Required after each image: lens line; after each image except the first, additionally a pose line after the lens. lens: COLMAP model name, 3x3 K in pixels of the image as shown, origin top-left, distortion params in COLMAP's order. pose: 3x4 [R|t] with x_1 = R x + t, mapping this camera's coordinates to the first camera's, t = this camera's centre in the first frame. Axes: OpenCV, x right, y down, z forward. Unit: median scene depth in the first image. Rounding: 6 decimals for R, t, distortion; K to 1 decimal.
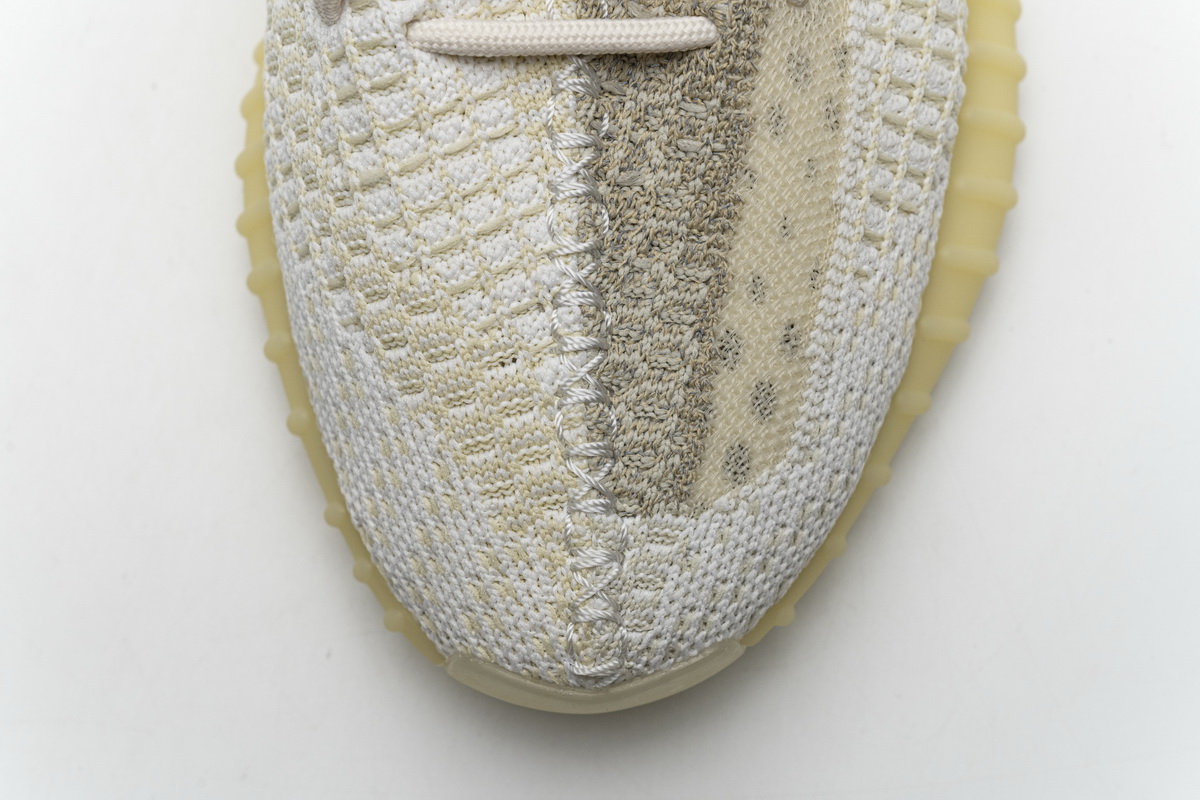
lens RADIAL K [[2407.6, 0, 599.8], [0, 2407.6, 400.9], [0, 0, 1]] dist [0.037544, 0.000000]
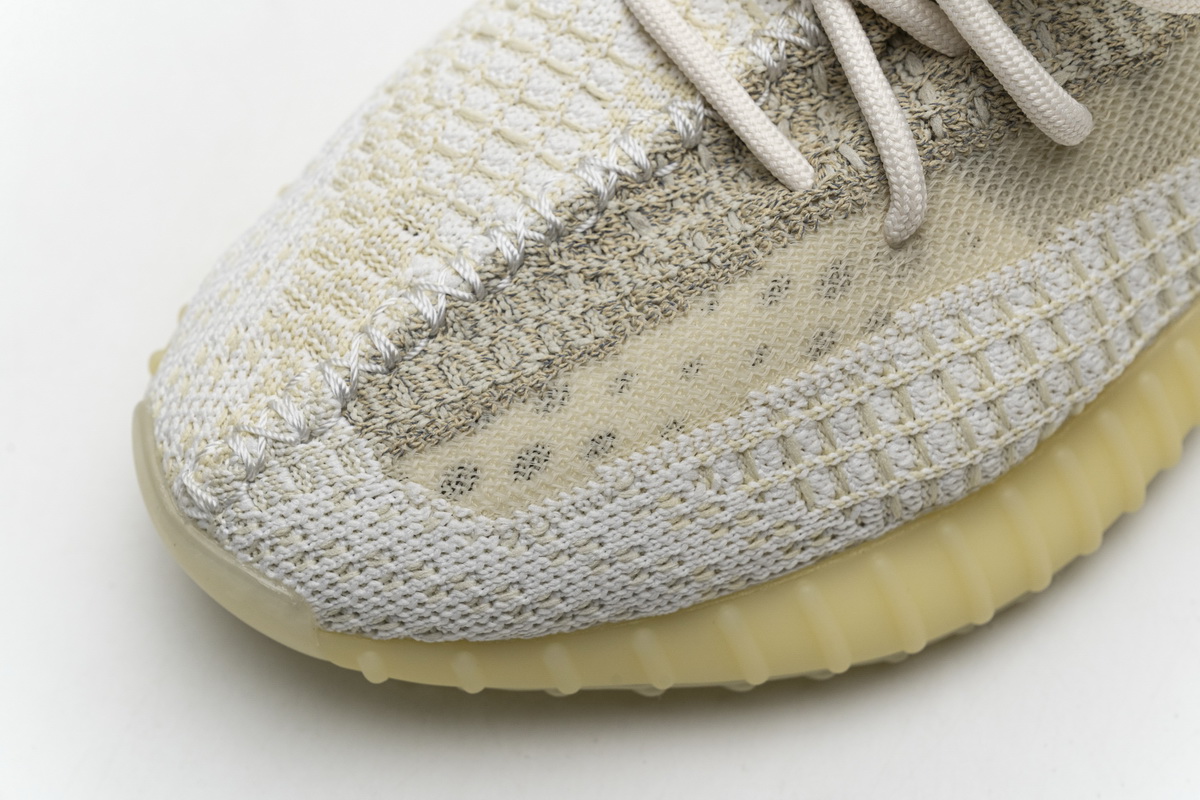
lens RADIAL K [[2407.6, 0, 600.9], [0, 2407.6, 399.6], [0, 0, 1]] dist [0.037544, 0.000000]
pose [[0.564103, 0.722582, -0.399578, 0.440418], [-0.816283, 0.560915, -0.138046, 0.093018], [0.124380, 0.404041, 0.906245, 0.154043]]
